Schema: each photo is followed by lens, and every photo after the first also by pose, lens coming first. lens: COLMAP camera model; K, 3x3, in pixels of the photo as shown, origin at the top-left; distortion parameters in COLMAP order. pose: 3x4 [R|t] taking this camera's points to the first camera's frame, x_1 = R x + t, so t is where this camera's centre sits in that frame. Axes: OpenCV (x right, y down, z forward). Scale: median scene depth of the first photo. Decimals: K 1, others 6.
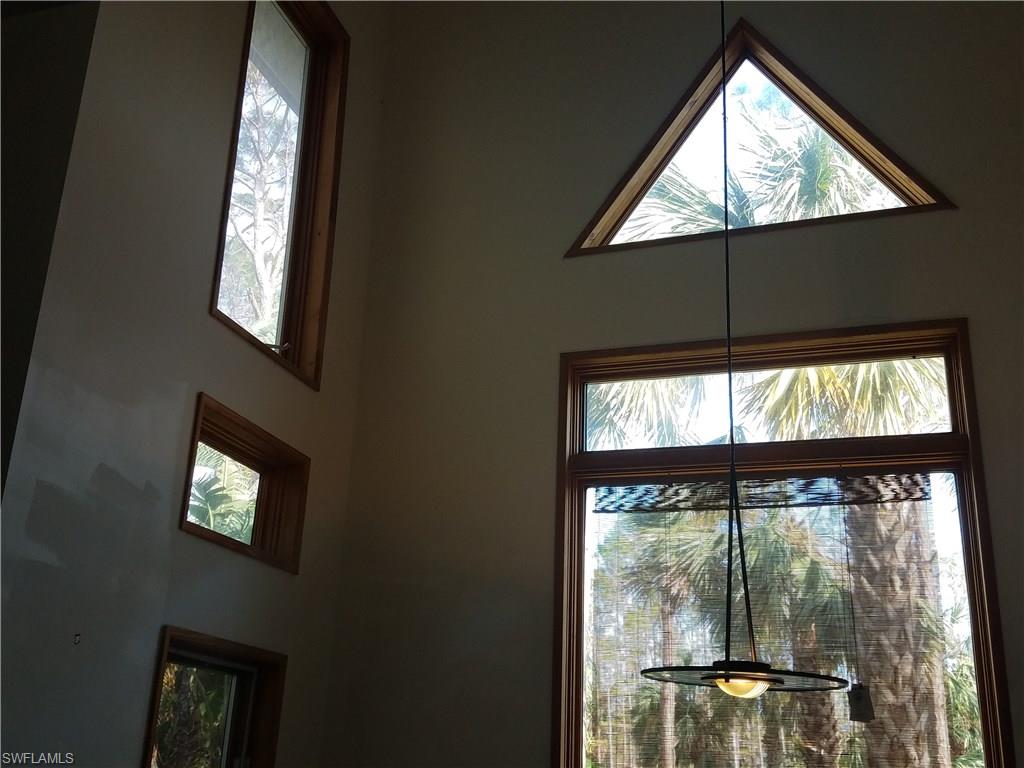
lens RADIAL K [[779.7, 0, 512.0], [0, 779.7, 384.0], [0, 0, 1]] dist [0.006997, 0.000684]
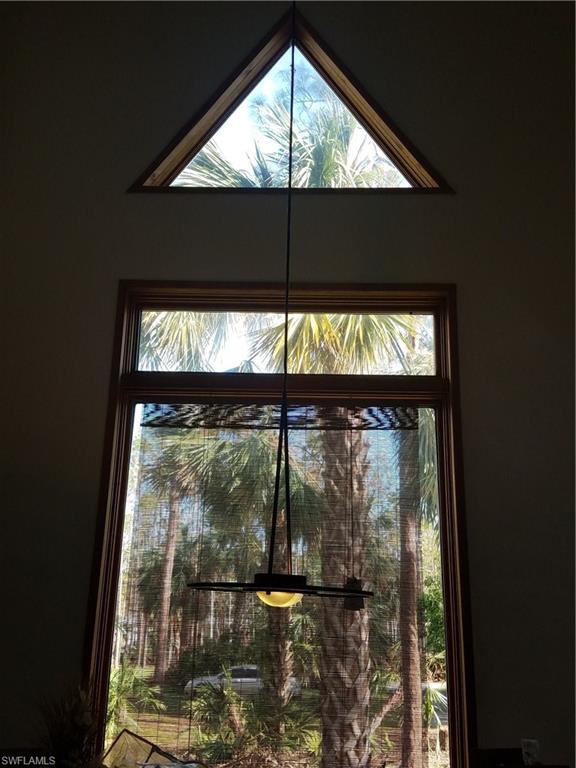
lens RADIAL K [[586.2, 0, 222.0], [0, 586.2, 384.0], [0, 0, 1]] dist [0.082640, -0.004631]
pose [[0.960685, 0.064972, 0.269932, -0.009591], [-0.092463, 0.991604, 0.090399, 0.013953], [-0.261793, -0.111804, 0.958626, 0.124124]]
